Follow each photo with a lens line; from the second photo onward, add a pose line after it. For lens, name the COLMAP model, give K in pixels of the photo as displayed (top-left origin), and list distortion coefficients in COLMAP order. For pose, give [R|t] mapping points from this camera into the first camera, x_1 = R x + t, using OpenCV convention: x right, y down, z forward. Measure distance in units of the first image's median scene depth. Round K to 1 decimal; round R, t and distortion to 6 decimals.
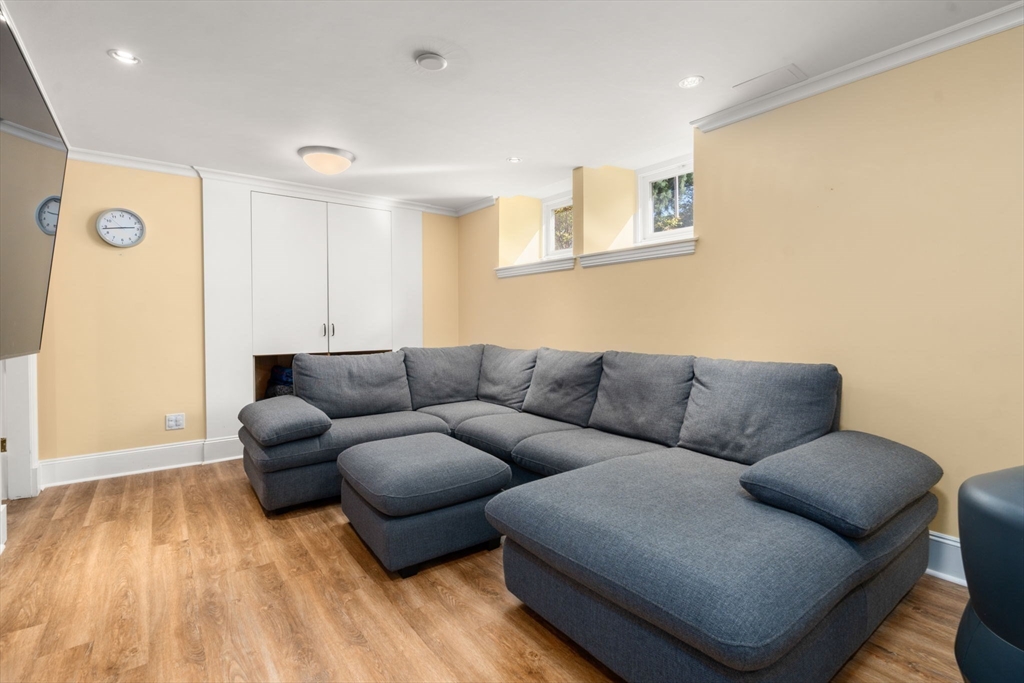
lens RADIAL K [[462.0, 0, 505.7], [0, 462.0, 336.2], [0, 0, 1]] dist [-0.019793, -0.000439]
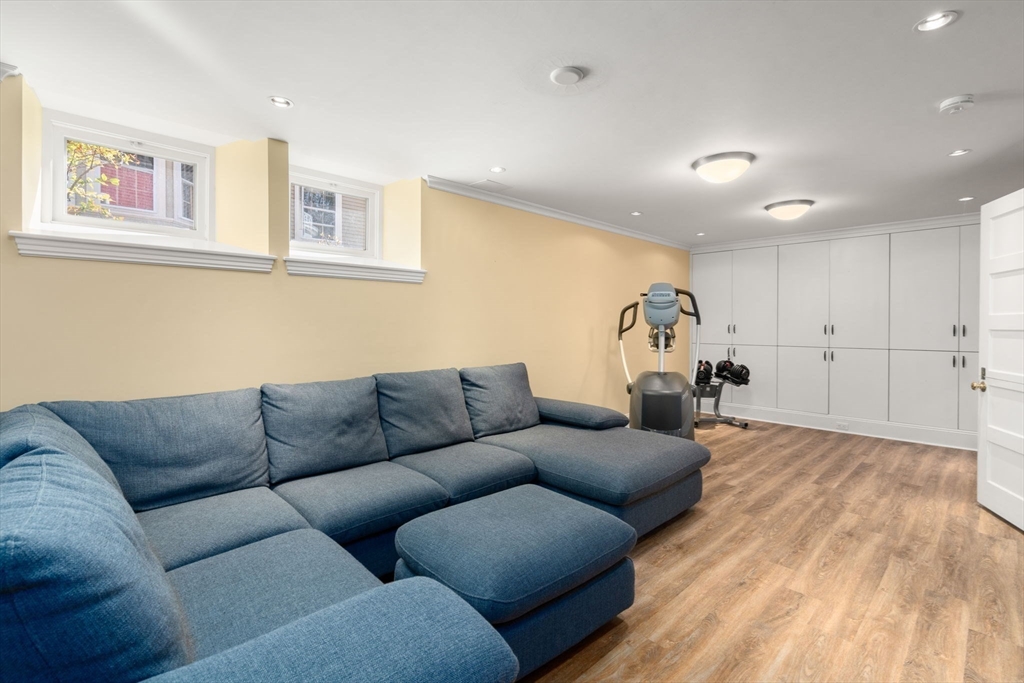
lens RADIAL K [[462.0, 0, 507.0], [0, 462.0, 335.1], [0, 0, 1]] dist [-0.019793, -0.000439]
pose [[-0.103313, -0.017354, 0.994498, -1.176181], [0.033957, 0.999203, 0.020964, -0.094071], [-0.994069, 0.035936, -0.102641, 1.331361]]
